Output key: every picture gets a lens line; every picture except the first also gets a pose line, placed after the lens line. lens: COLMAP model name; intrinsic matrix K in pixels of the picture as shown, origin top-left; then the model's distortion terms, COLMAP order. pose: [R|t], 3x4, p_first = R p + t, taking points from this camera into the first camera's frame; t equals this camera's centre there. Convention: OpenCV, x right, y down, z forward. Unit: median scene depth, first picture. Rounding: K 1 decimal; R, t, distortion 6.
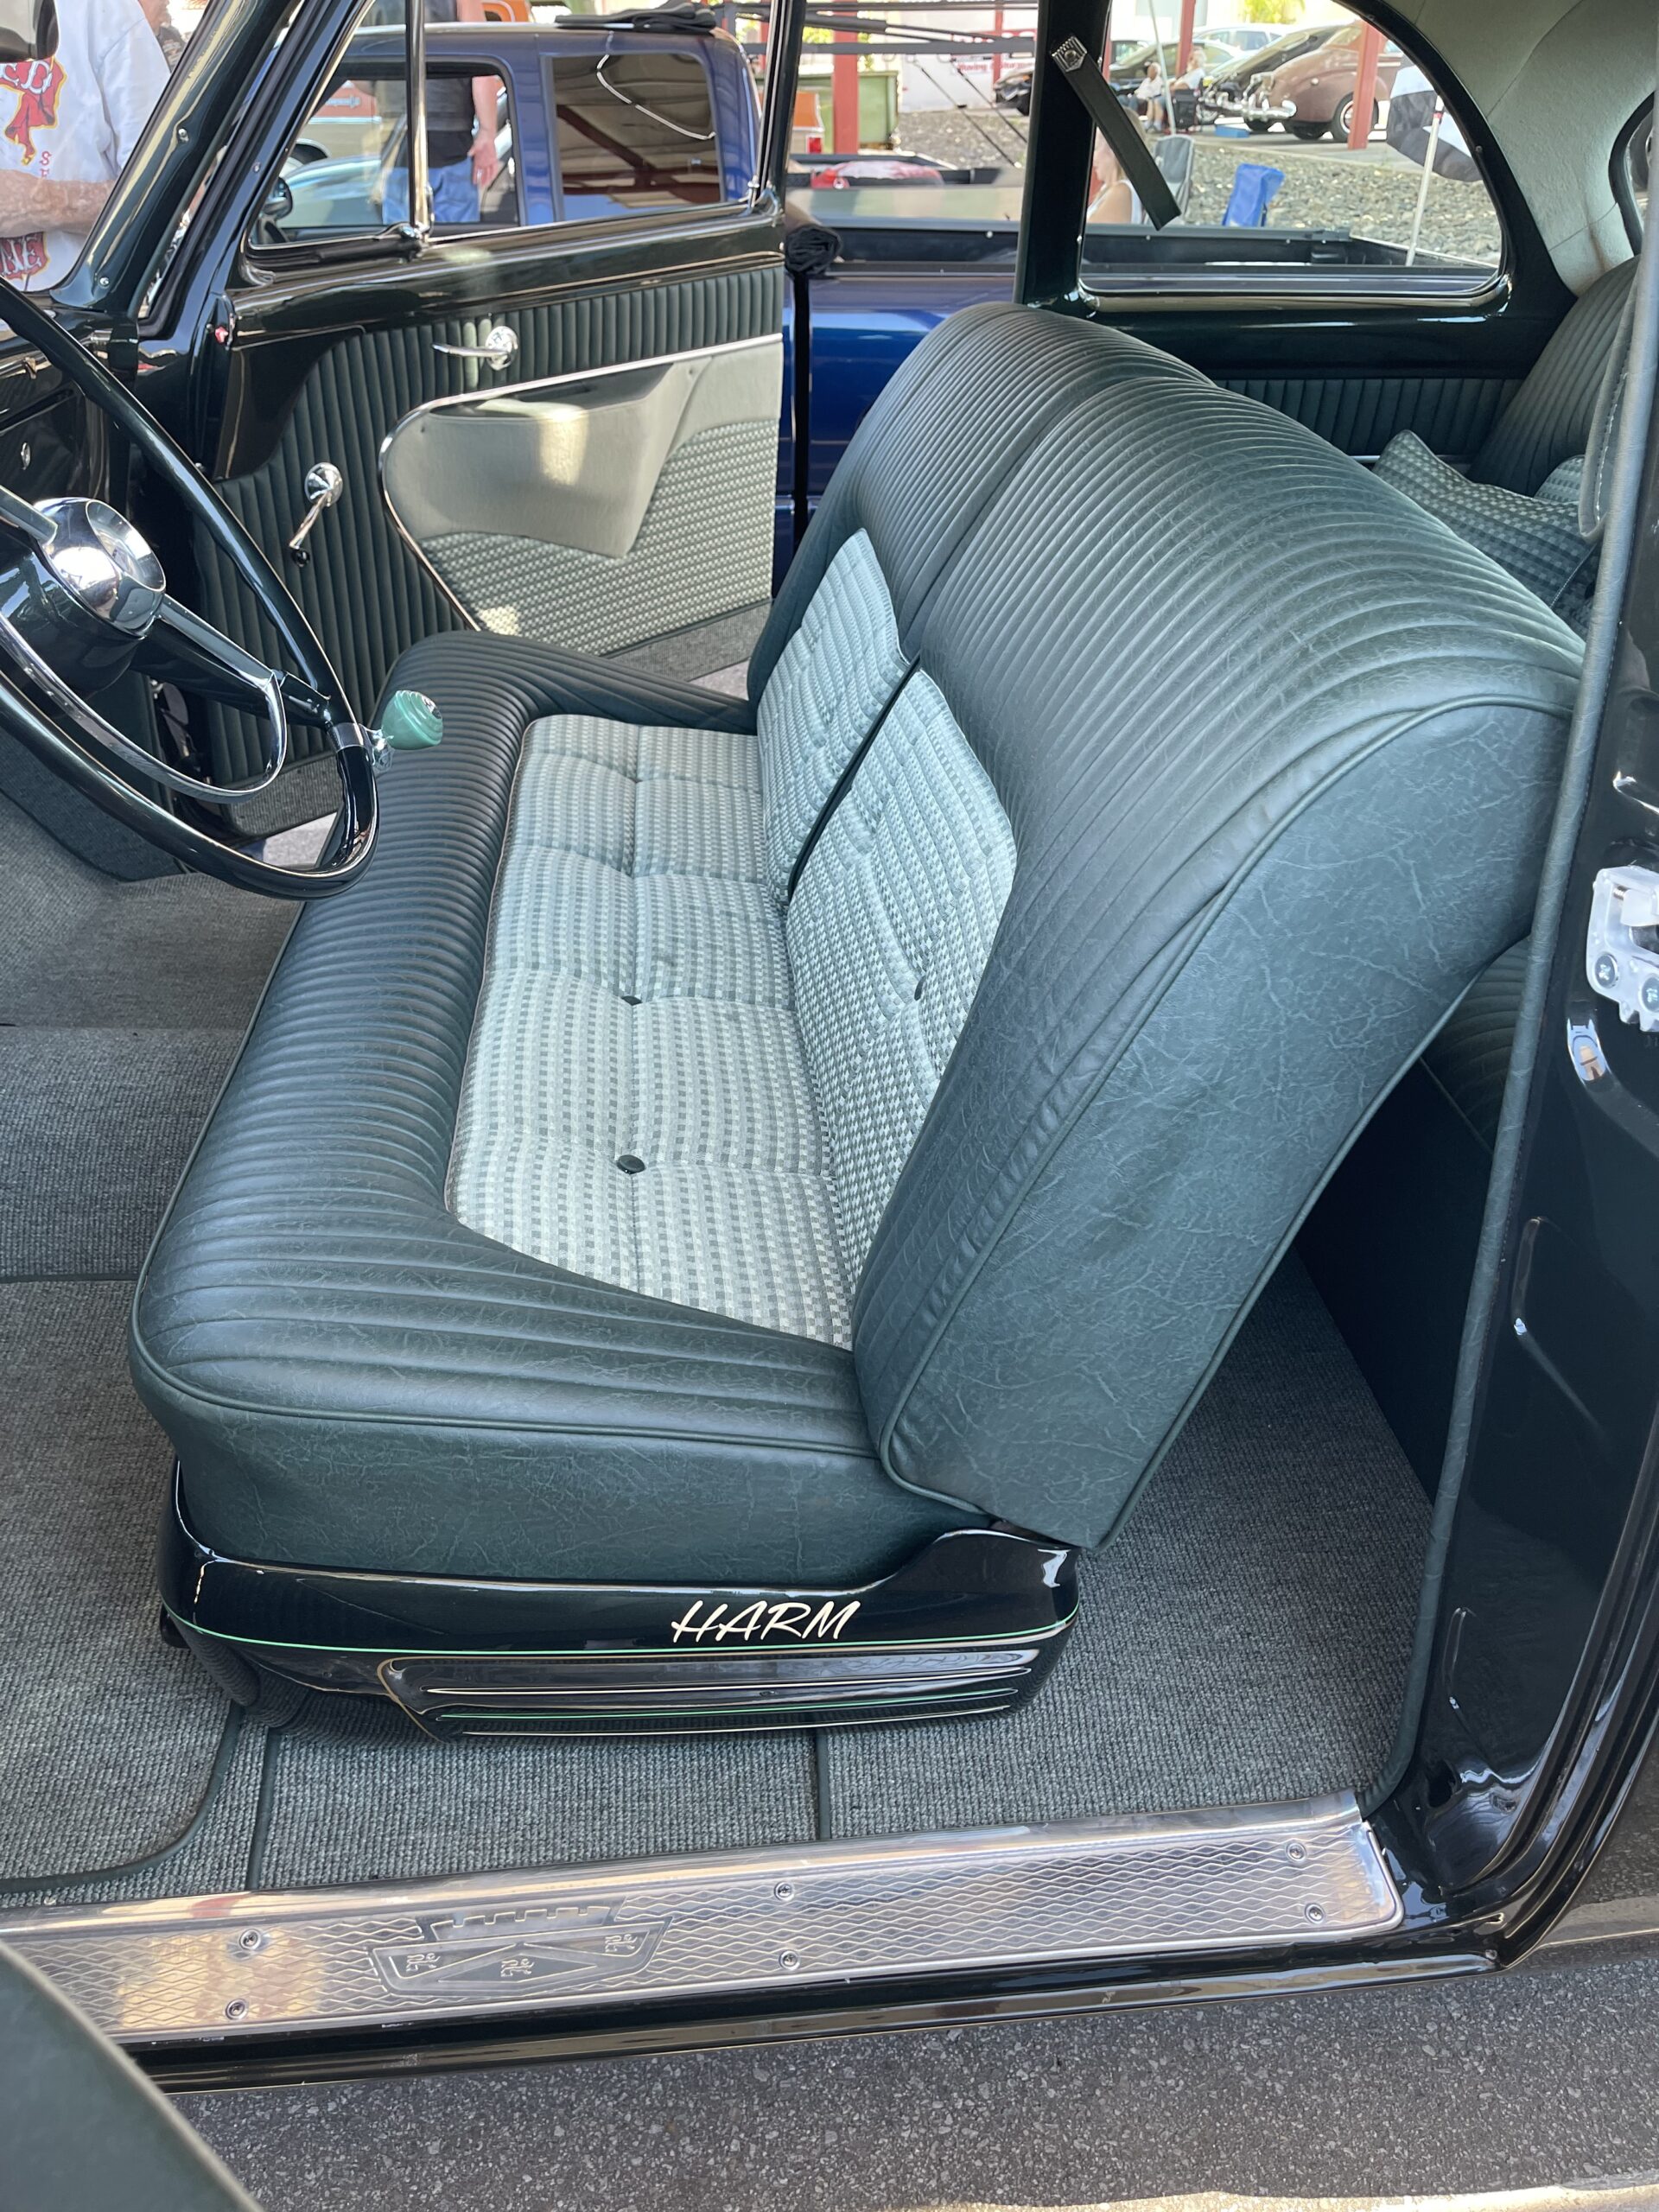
lens RADIAL K [[1623.6, 0, 829.1], [0, 1623.6, 1104.6], [0, 0, 1]] dist [-0.002522, -0.000769]
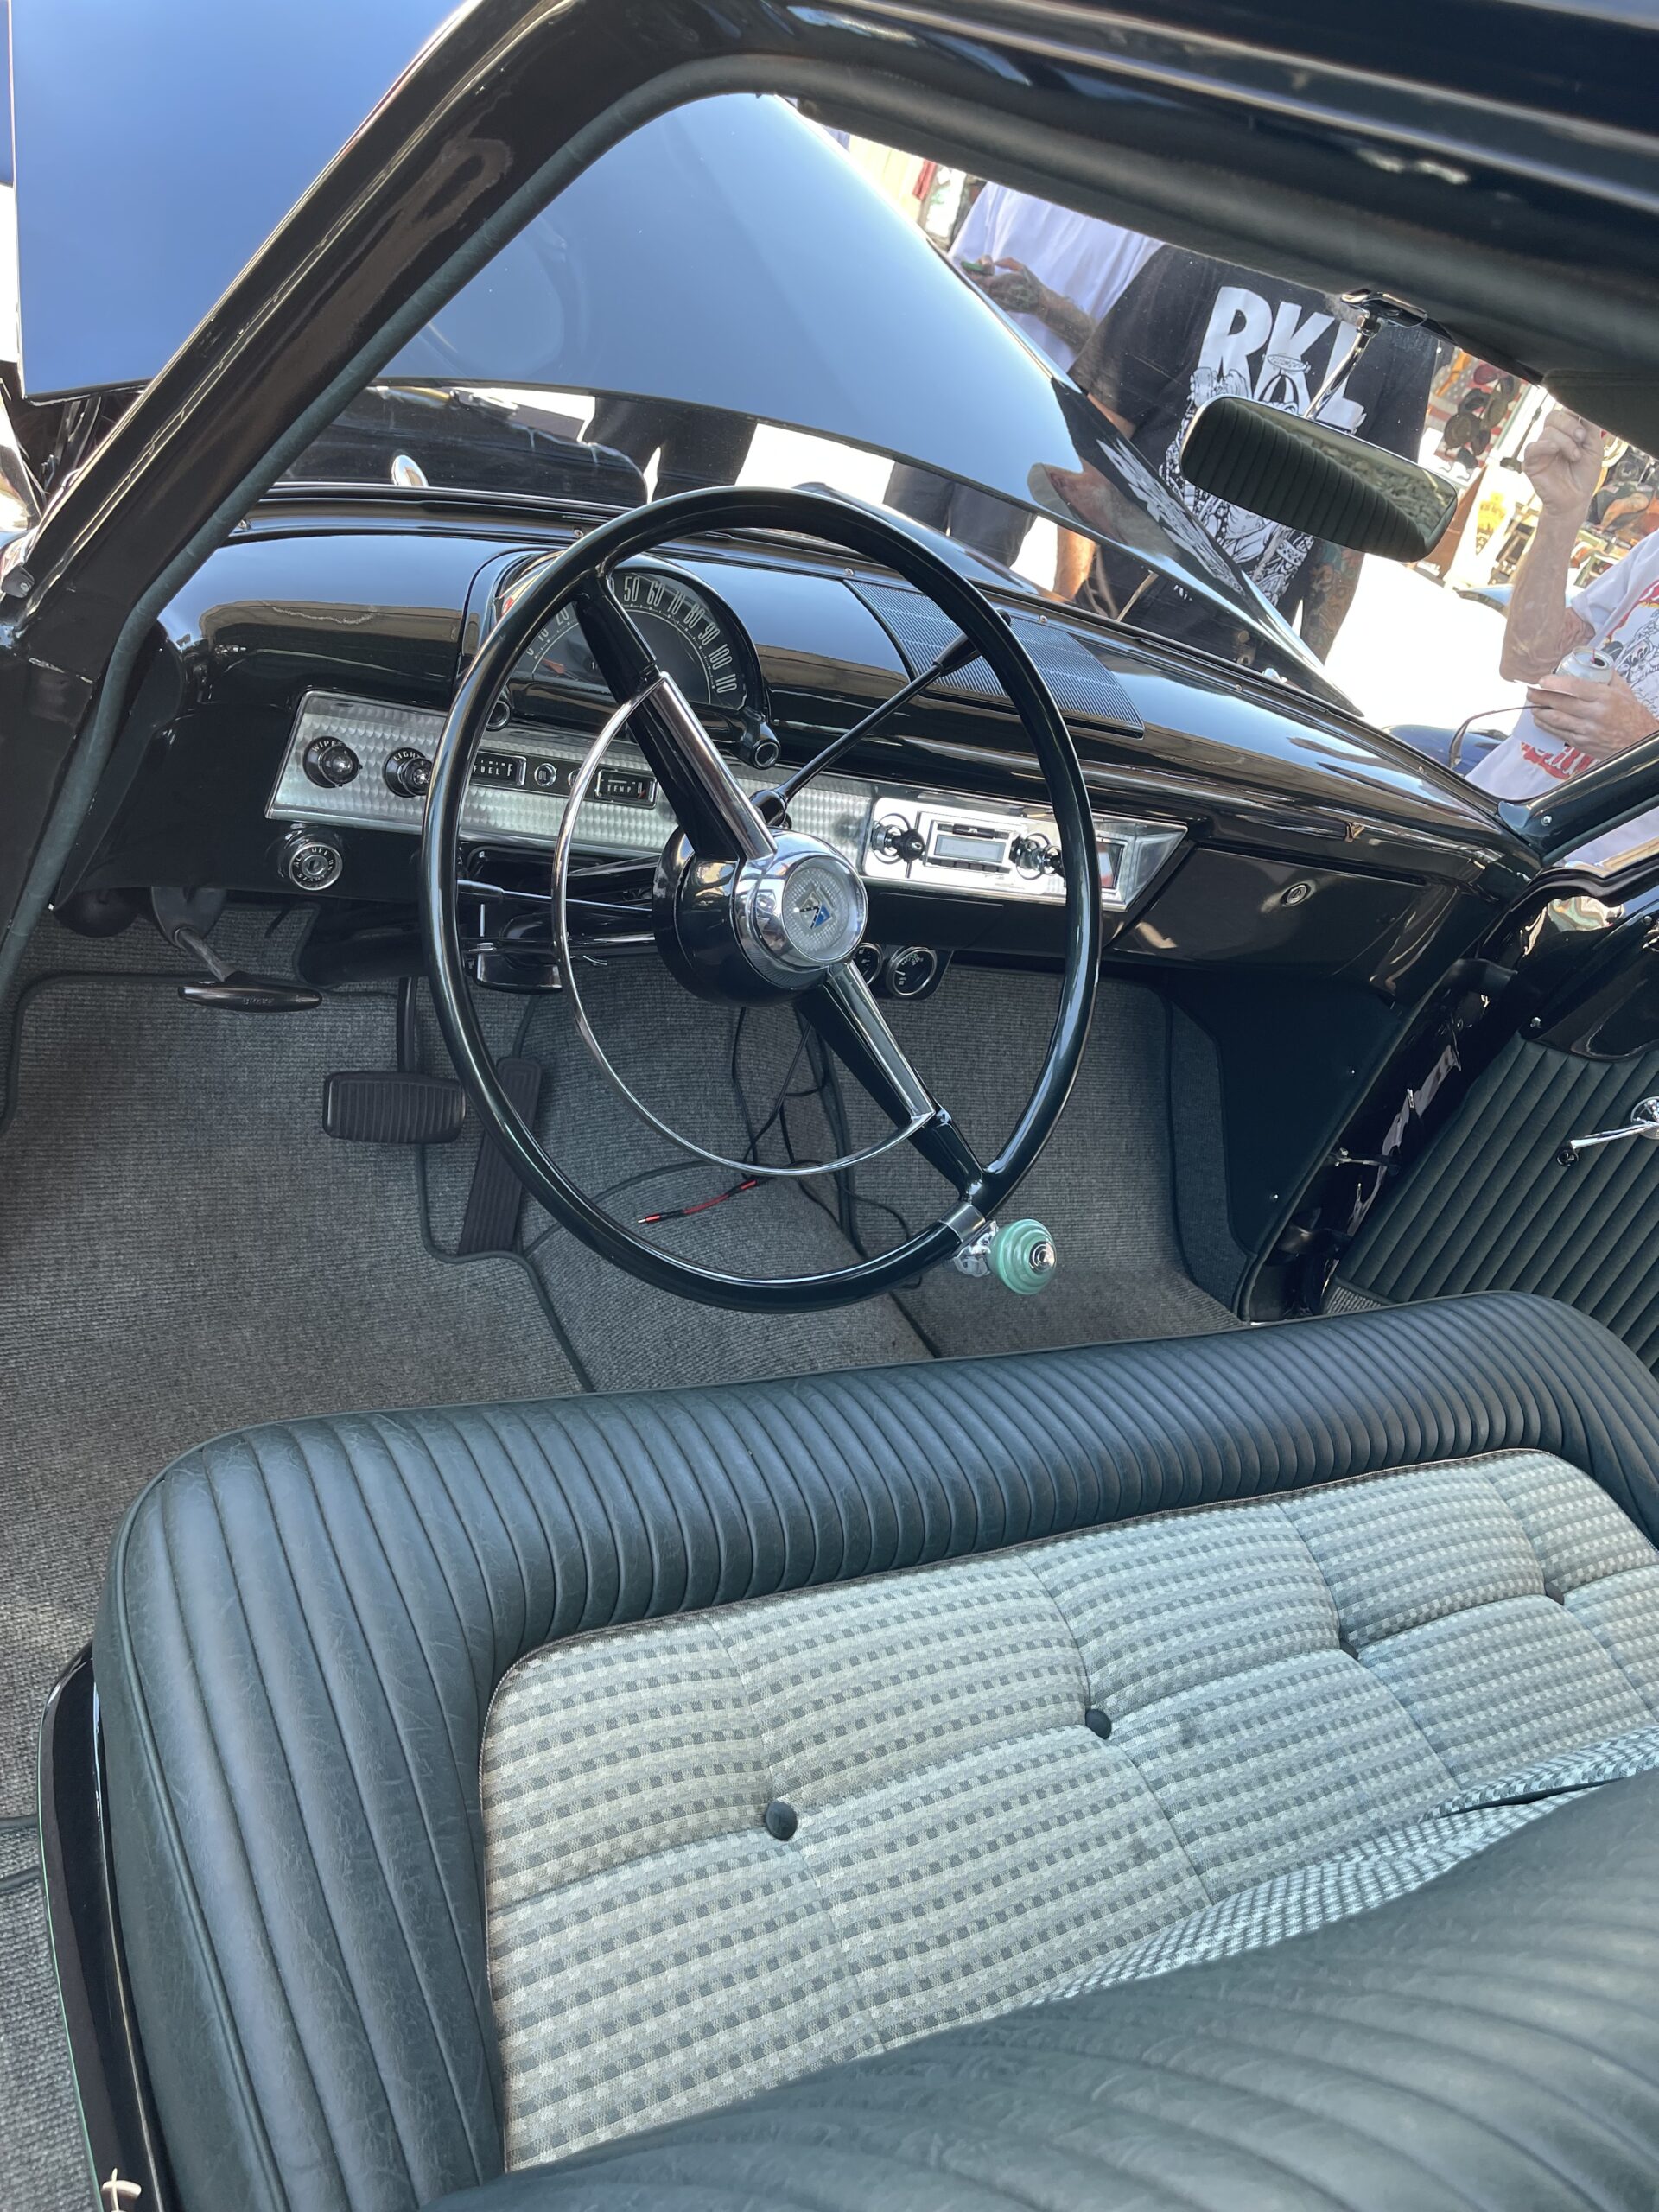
lens RADIAL K [[1623.6, 0, 829.2], [0, 1623.6, 1108.1], [0, 0, 1]] dist [-0.002522, -0.000769]
pose [[0.406392, 0.564285, -0.718629, 0.210735], [-0.738969, 0.665552, 0.104714, -0.240481], [0.537374, 0.488490, 0.687464, 0.263469]]
